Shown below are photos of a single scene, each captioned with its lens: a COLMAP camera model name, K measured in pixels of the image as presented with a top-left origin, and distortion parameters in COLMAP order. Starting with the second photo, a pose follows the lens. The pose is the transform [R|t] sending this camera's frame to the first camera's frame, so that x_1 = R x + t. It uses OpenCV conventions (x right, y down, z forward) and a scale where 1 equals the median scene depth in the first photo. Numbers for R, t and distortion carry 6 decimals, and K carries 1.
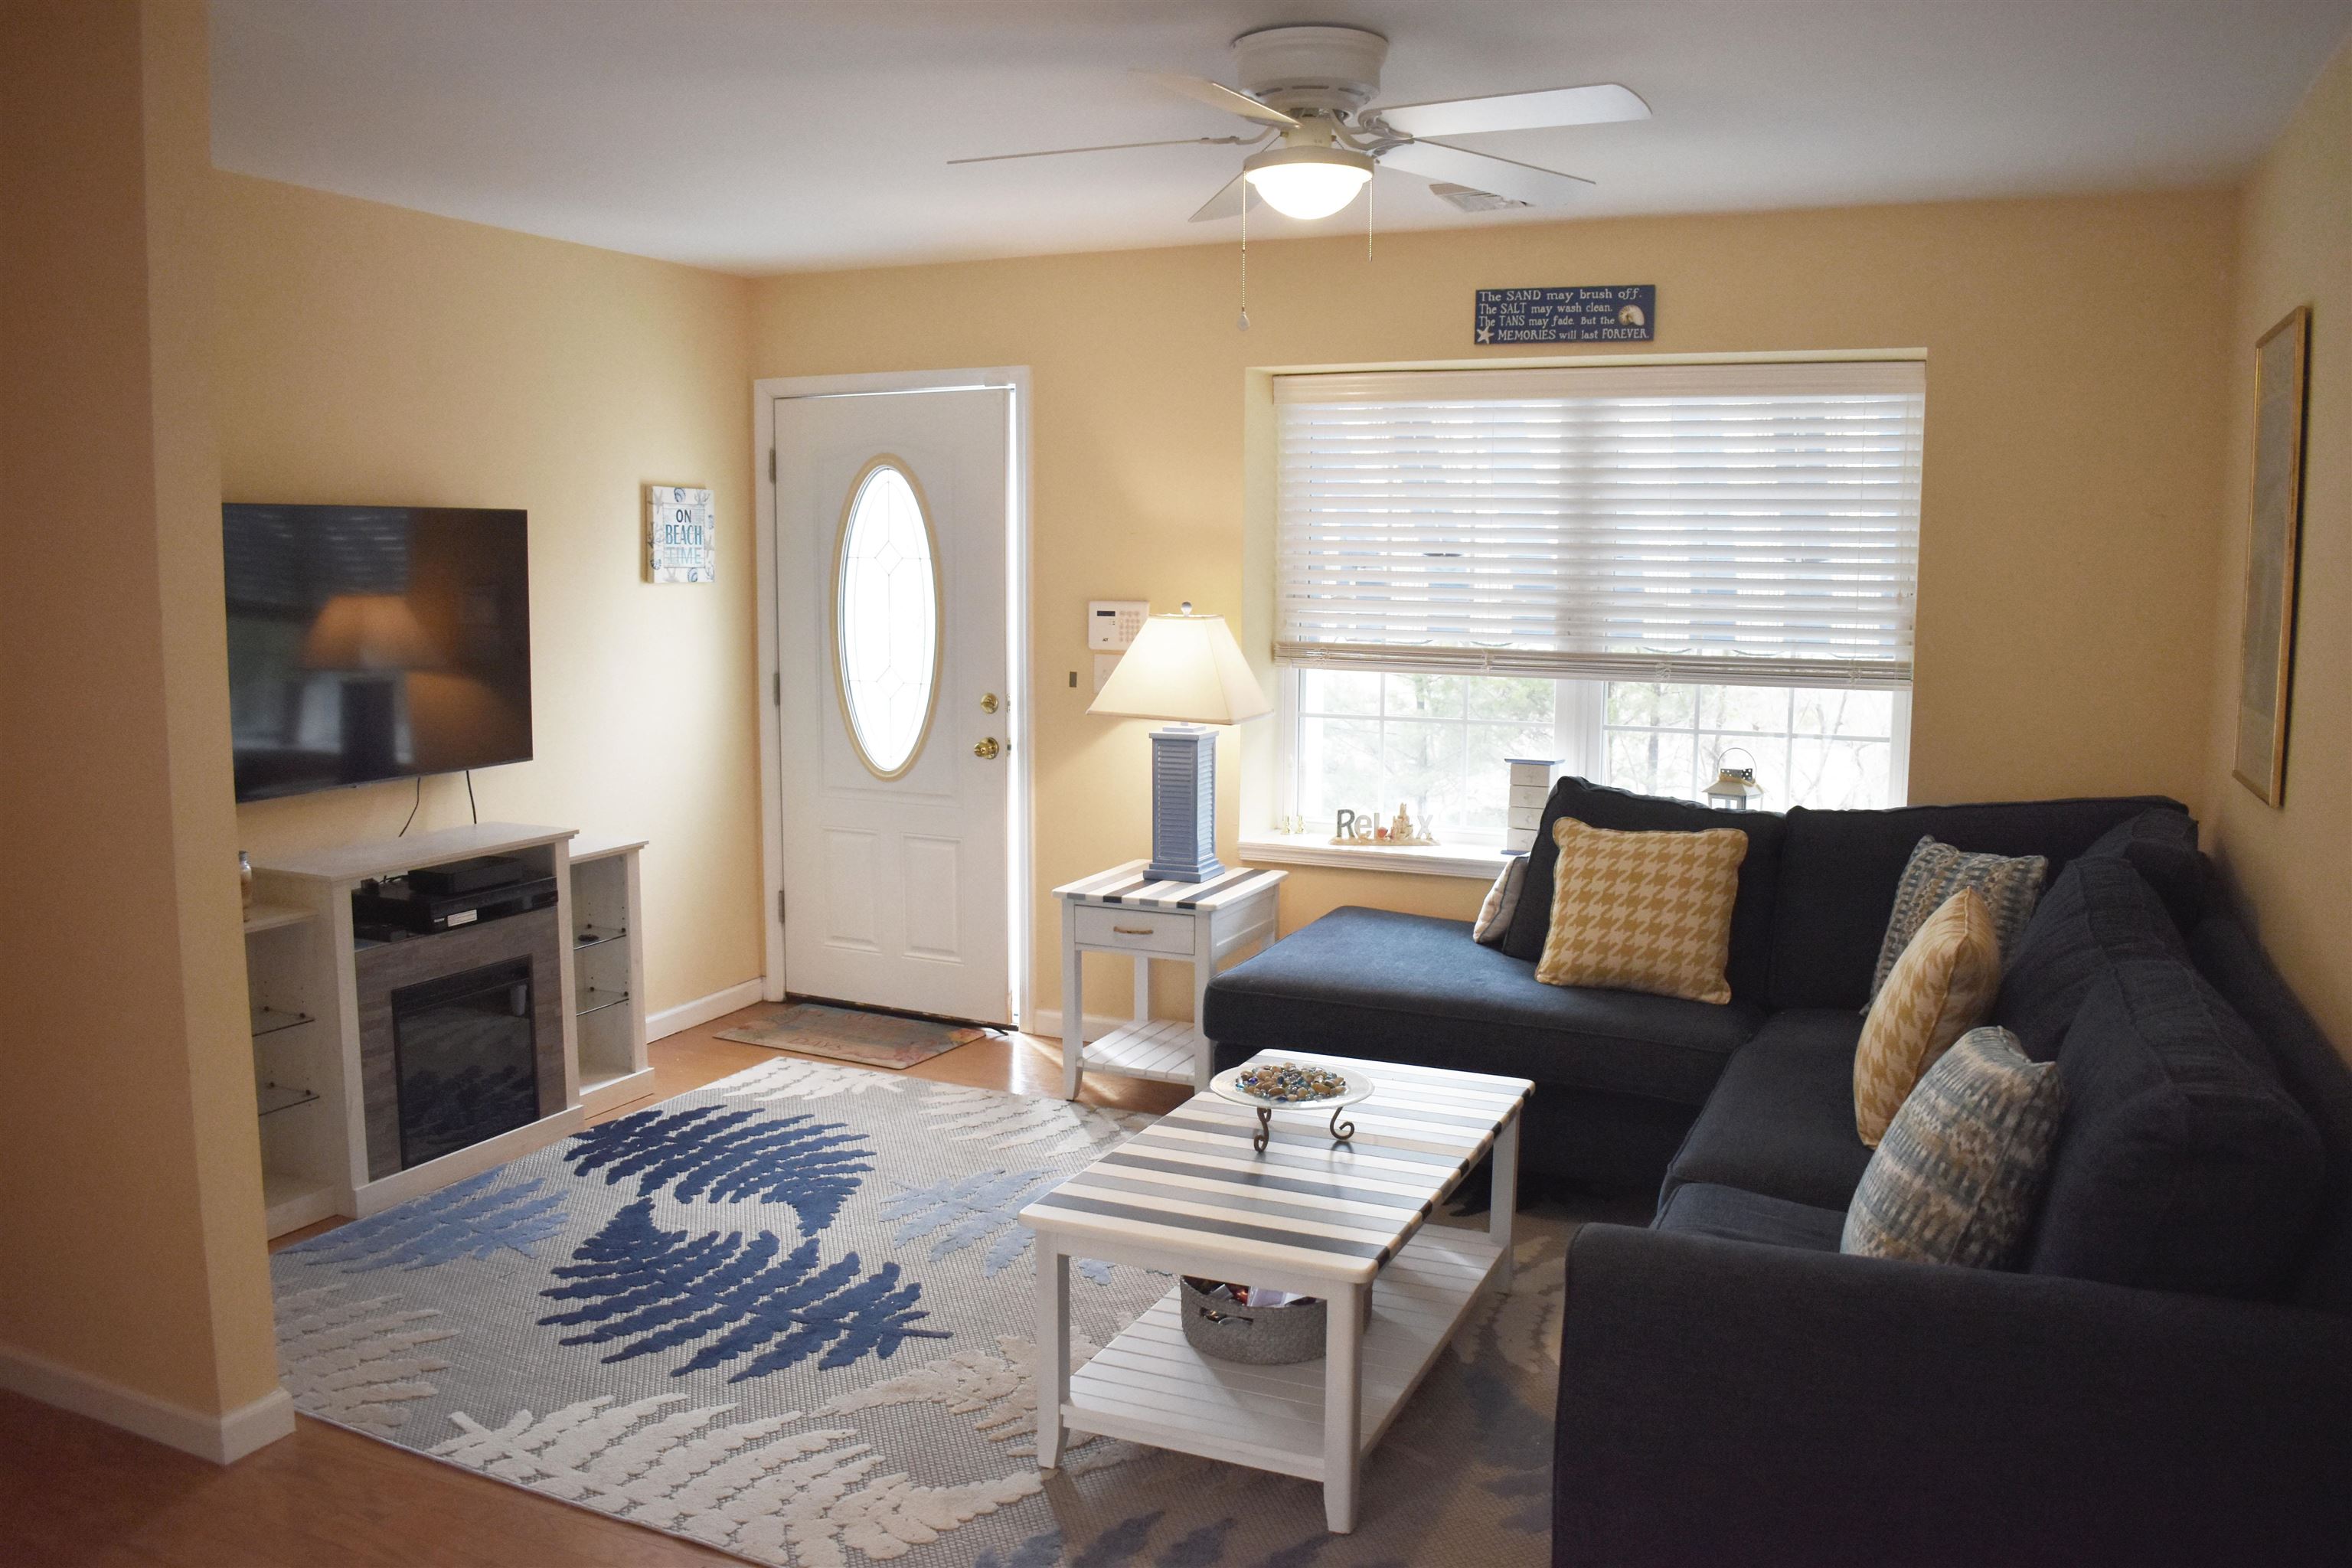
lens RADIAL K [[1856.0, 0, 1181.7], [0, 1856.0, 788.4], [0, 0, 1]] dist [-0.070301, 0.008350]
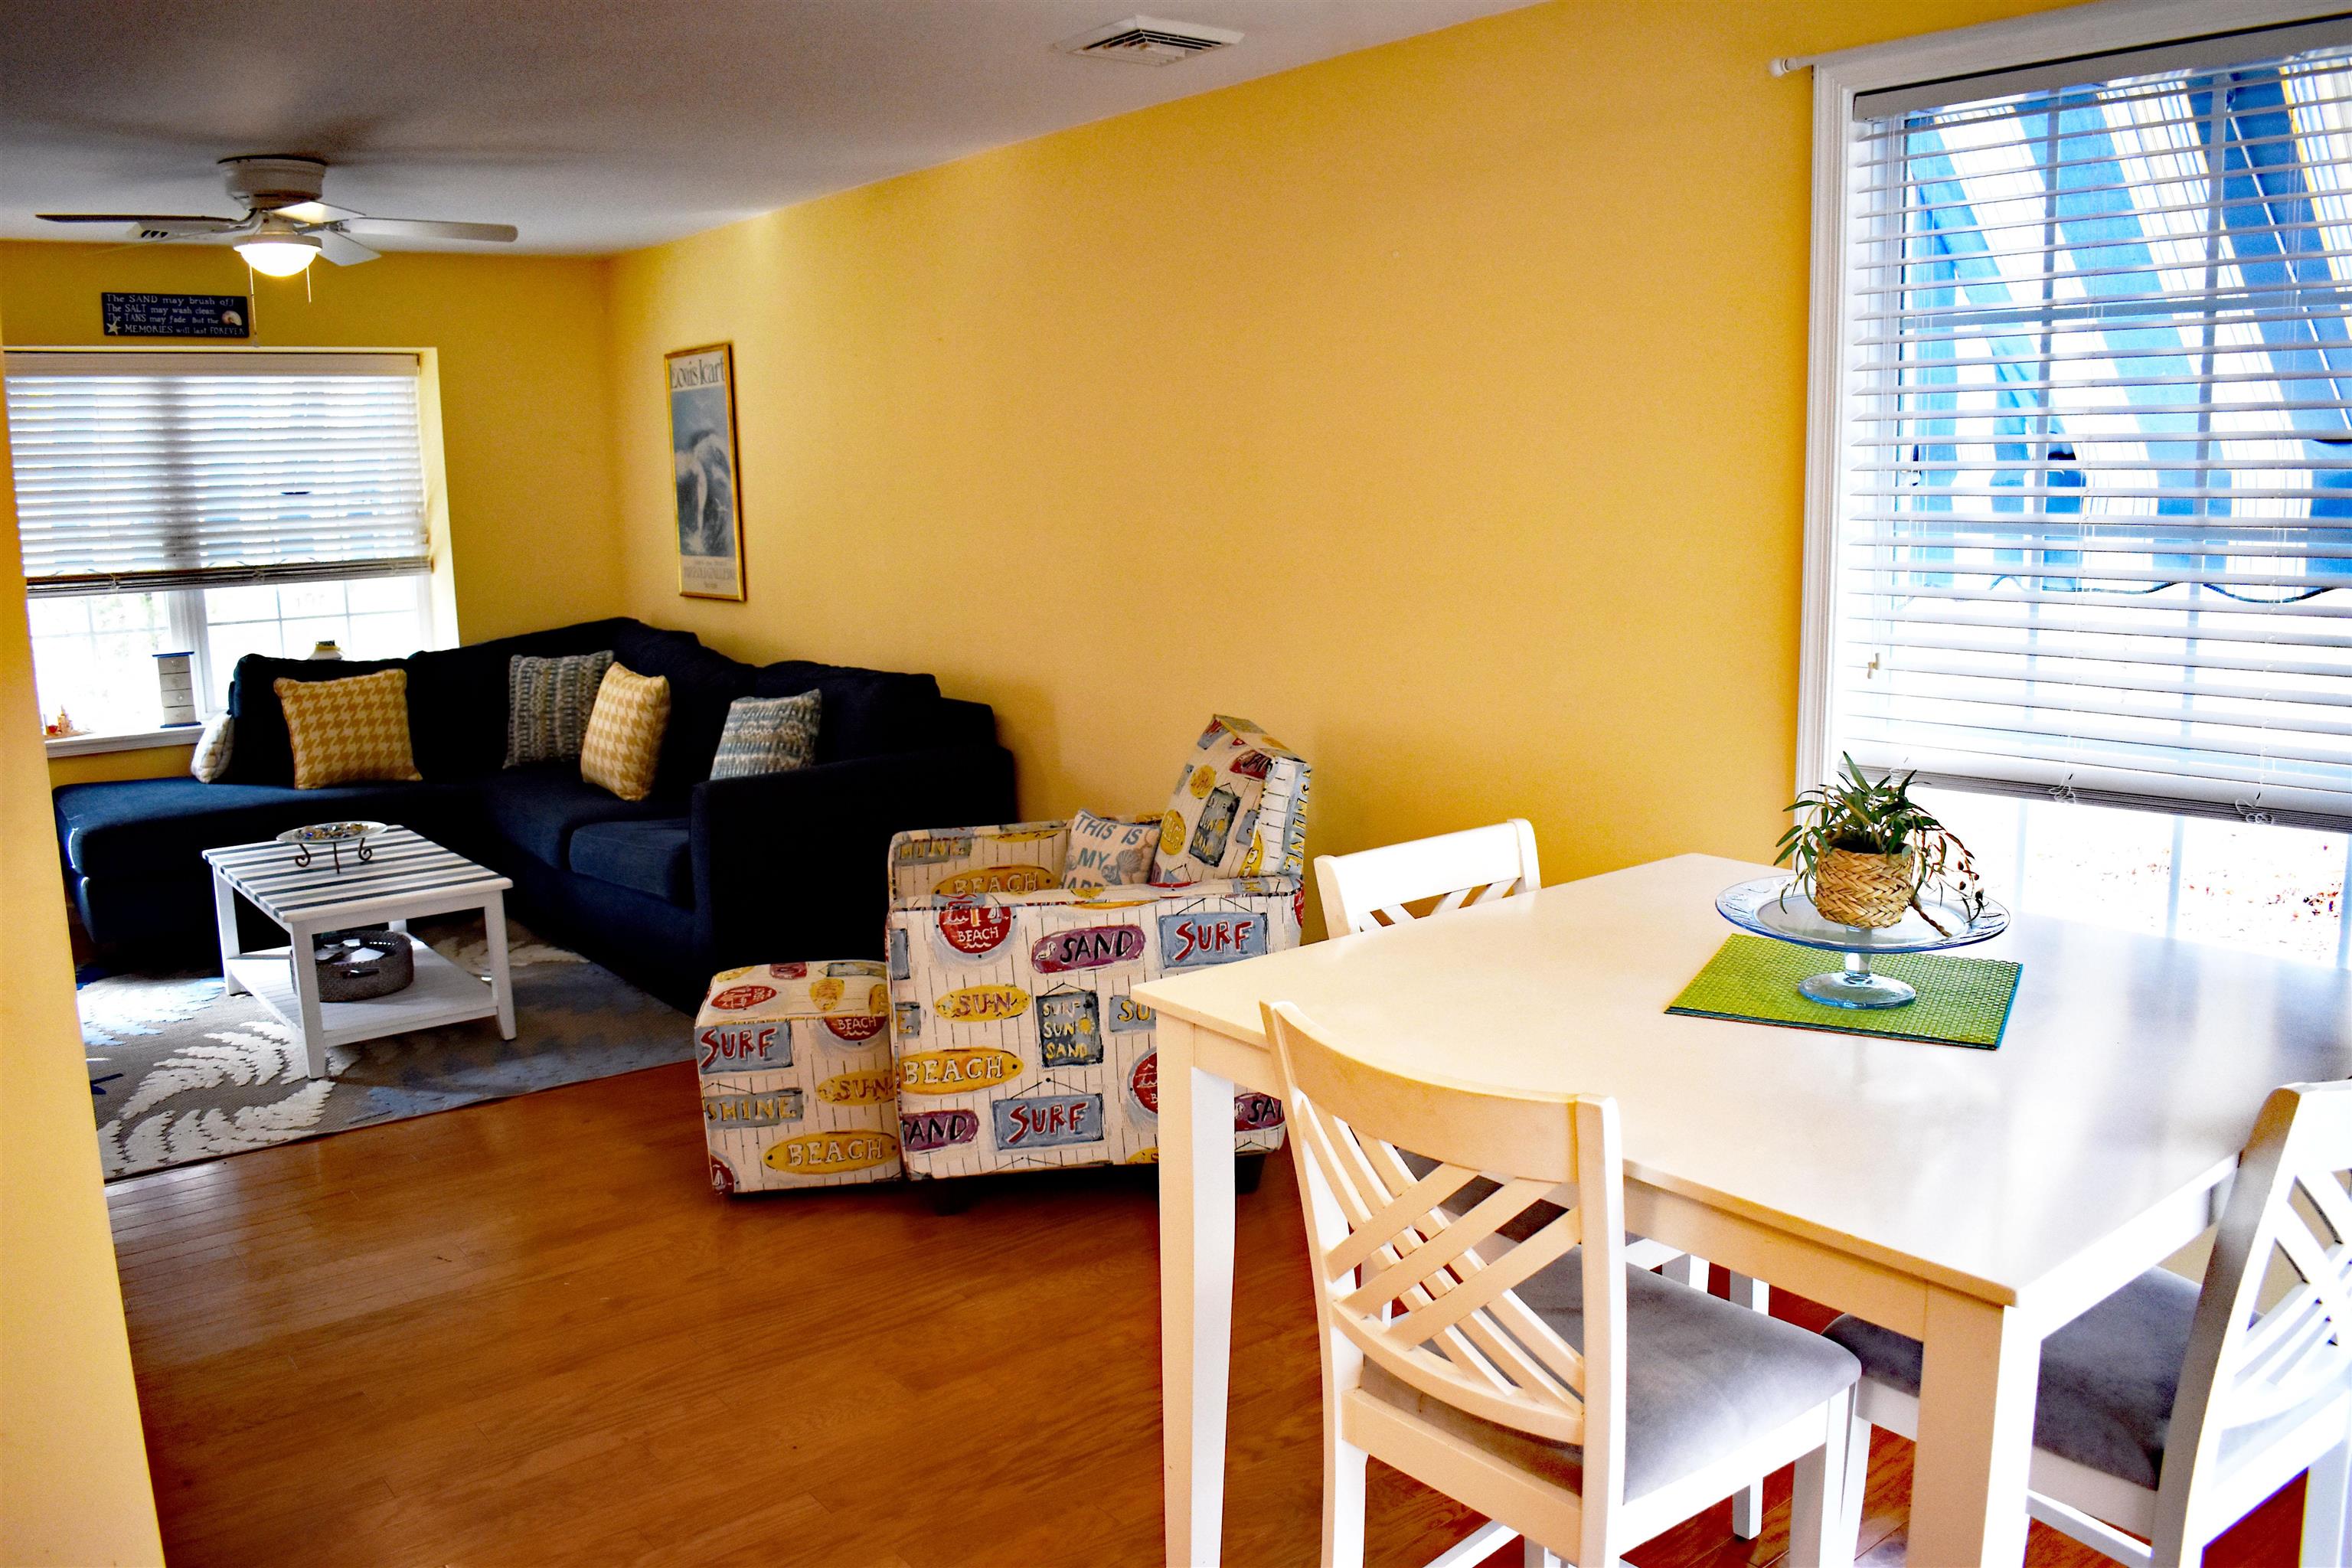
lens RADIAL K [[1856.0, 0, 1176.3], [0, 1856.0, 800.7], [0, 0, 1]] dist [-0.070301, 0.008350]
pose [[0.466128, -0.171559, 0.867924, -0.662754], [0.140150, 0.982950, 0.119027, 0.036222], [-0.873546, 0.066158, 0.482225, -0.250770]]
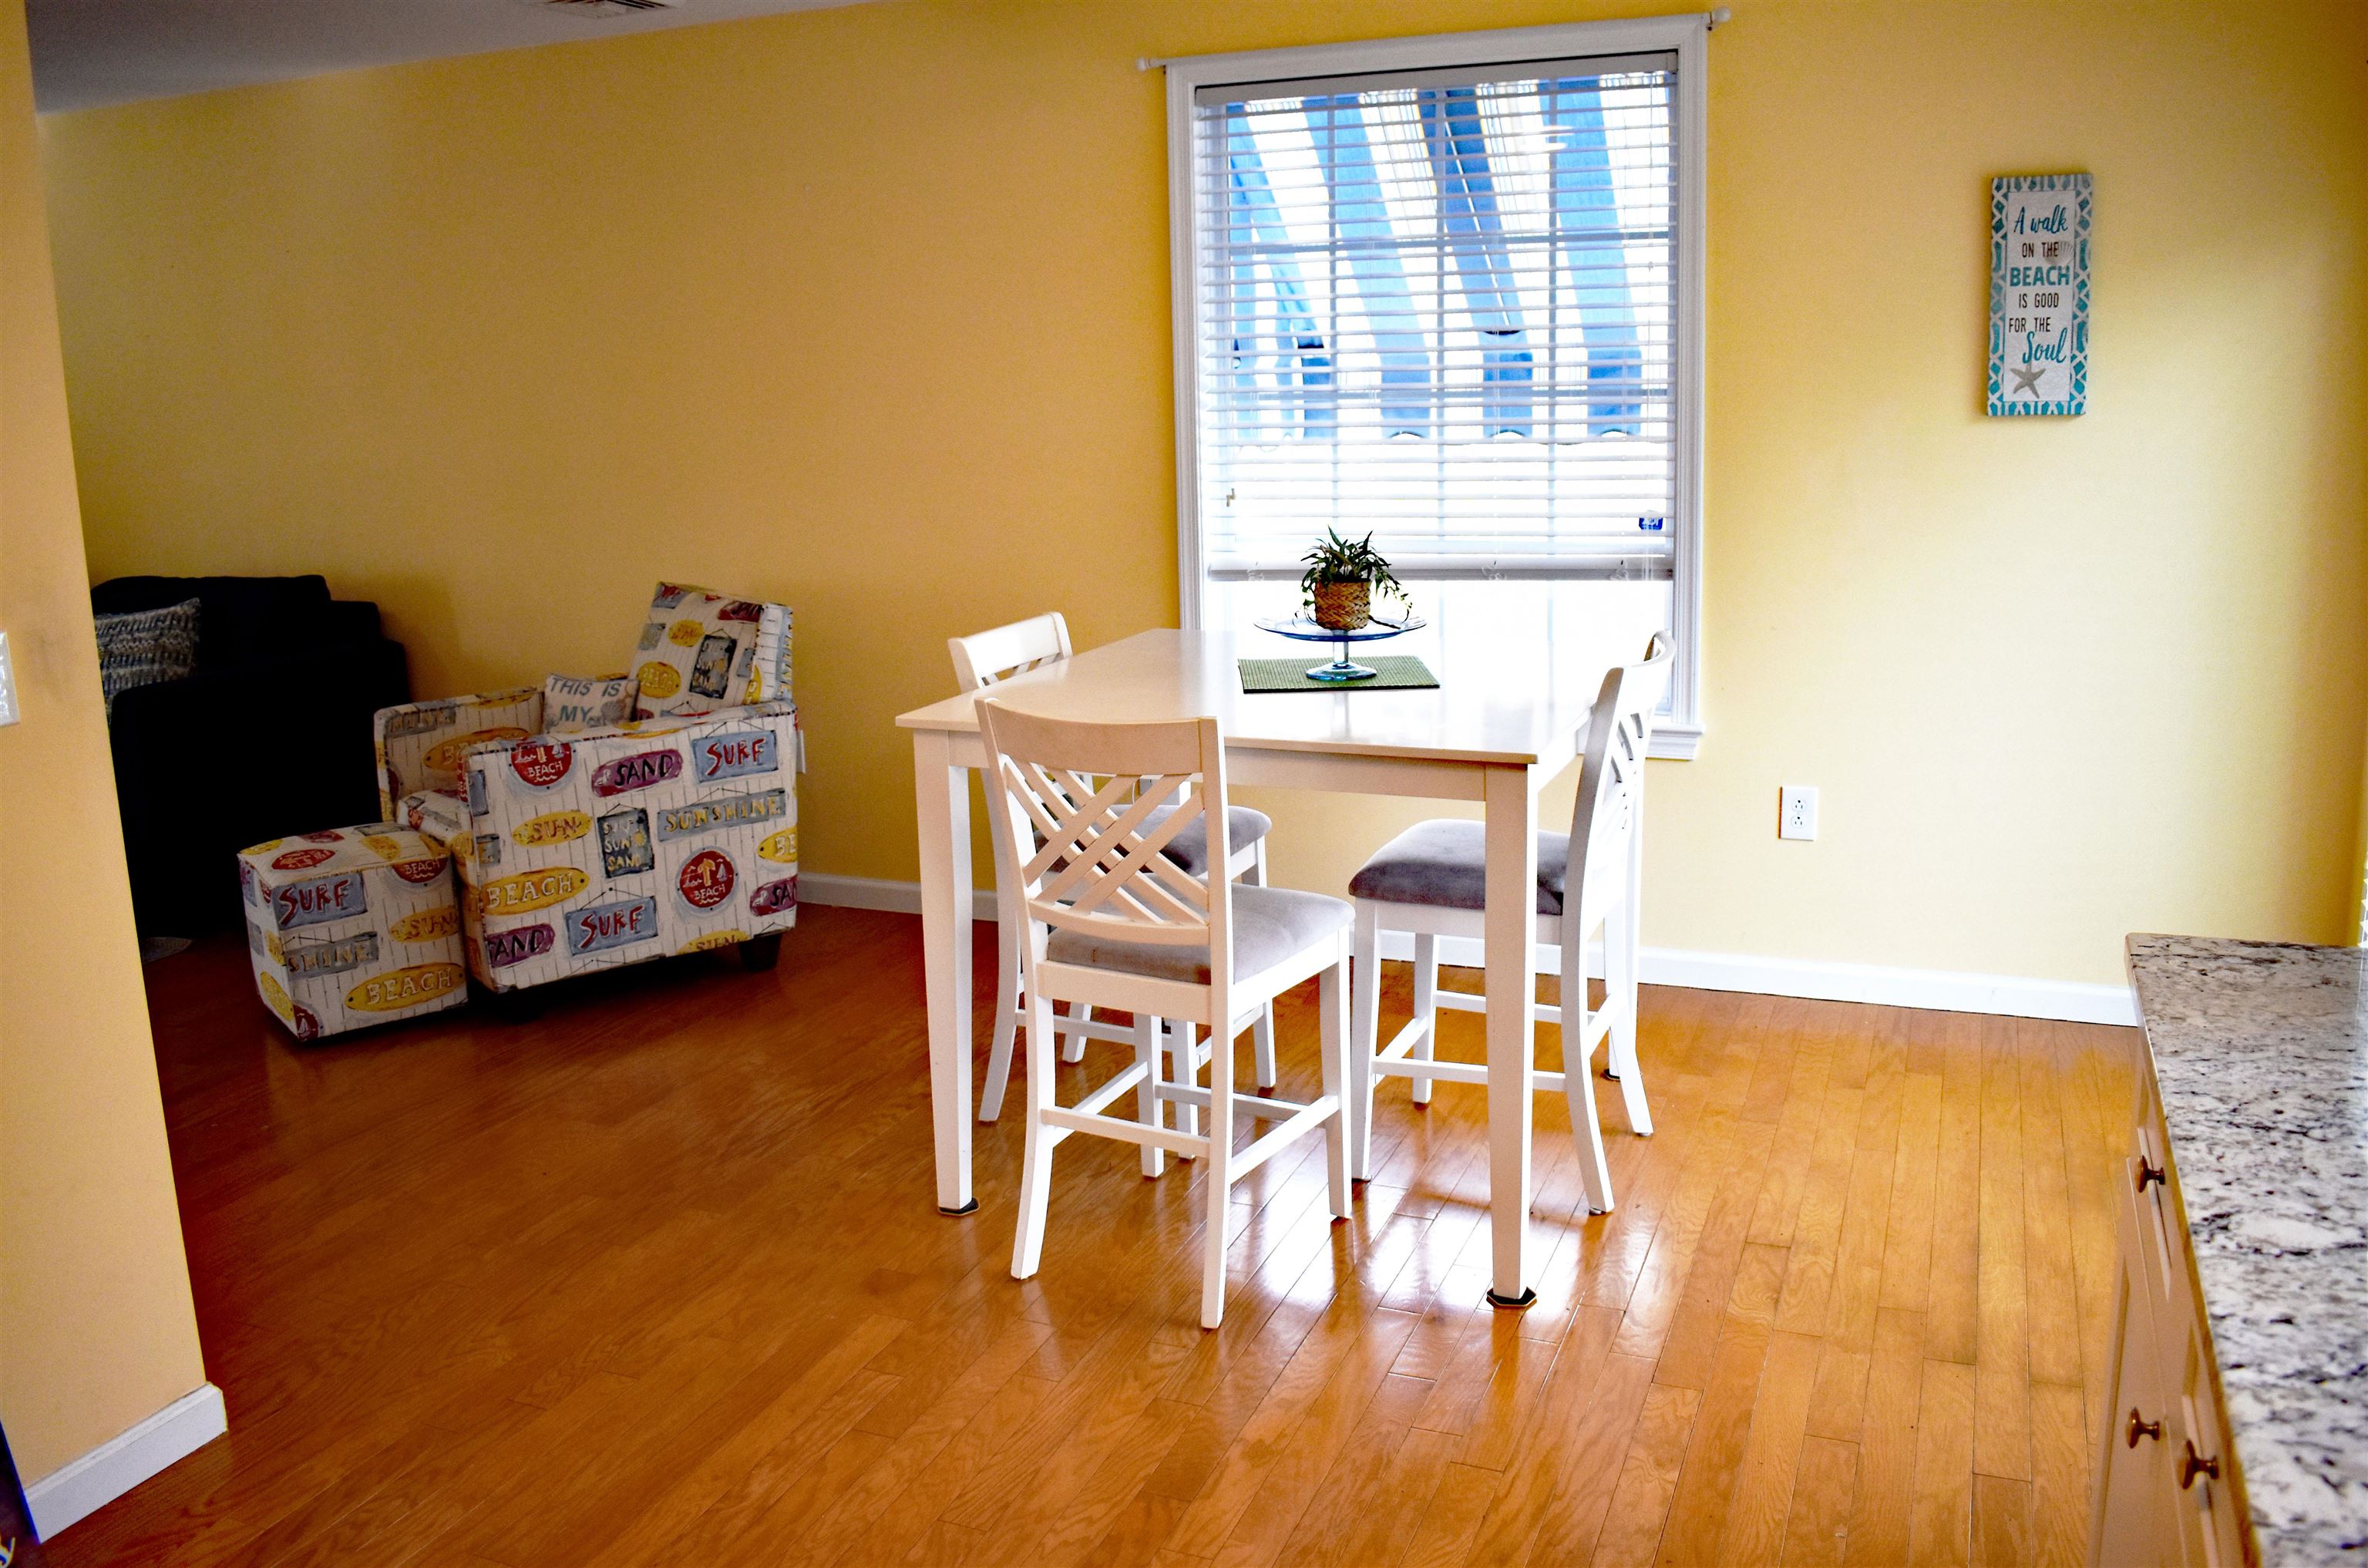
lens RADIAL K [[1868.7, 0, 1204.9], [0, 1868.7, 778.7], [0, 0, 1]] dist [-0.070301, 0.008350]
pose [[-0.026915, -0.222277, 0.974612, -0.925502], [0.157954, 0.961771, 0.223711, 0.025871], [-0.987080, 0.159965, 0.009223, -0.123503]]
